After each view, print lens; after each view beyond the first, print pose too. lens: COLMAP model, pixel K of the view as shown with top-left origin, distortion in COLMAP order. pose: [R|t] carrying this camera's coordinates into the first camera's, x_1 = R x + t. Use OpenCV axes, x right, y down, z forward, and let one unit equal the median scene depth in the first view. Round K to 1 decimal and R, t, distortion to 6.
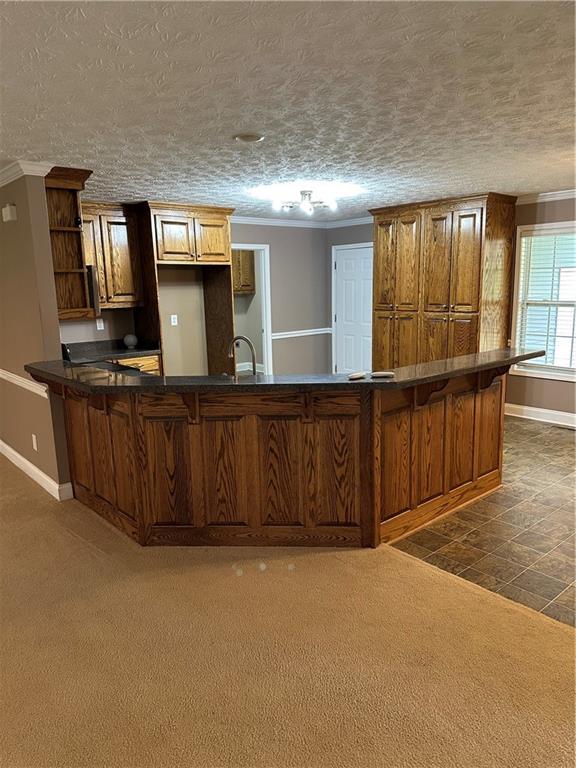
lens RADIAL K [[539.9, 0, 288.0], [0, 539.9, 384.0], [0, 0, 1]] dist [0.140787, -0.255742]
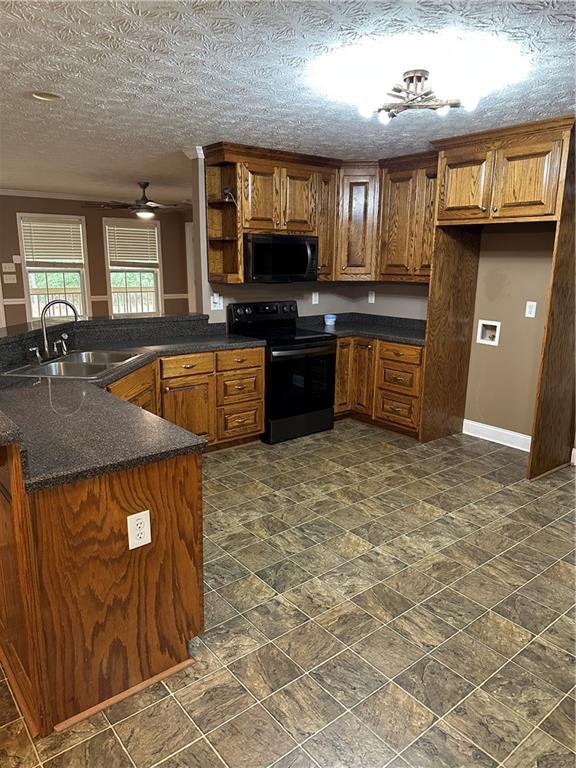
lens RADIAL K [[539.9, 0, 288.0], [0, 539.9, 384.0], [0, 0, 1]] dist [0.140787, -0.255742]
pose [[-0.038107, 0.245501, -0.968647, 0.537144], [-0.195725, 0.948742, 0.248156, -0.160329], [0.979918, 0.199045, 0.011897, 0.828627]]
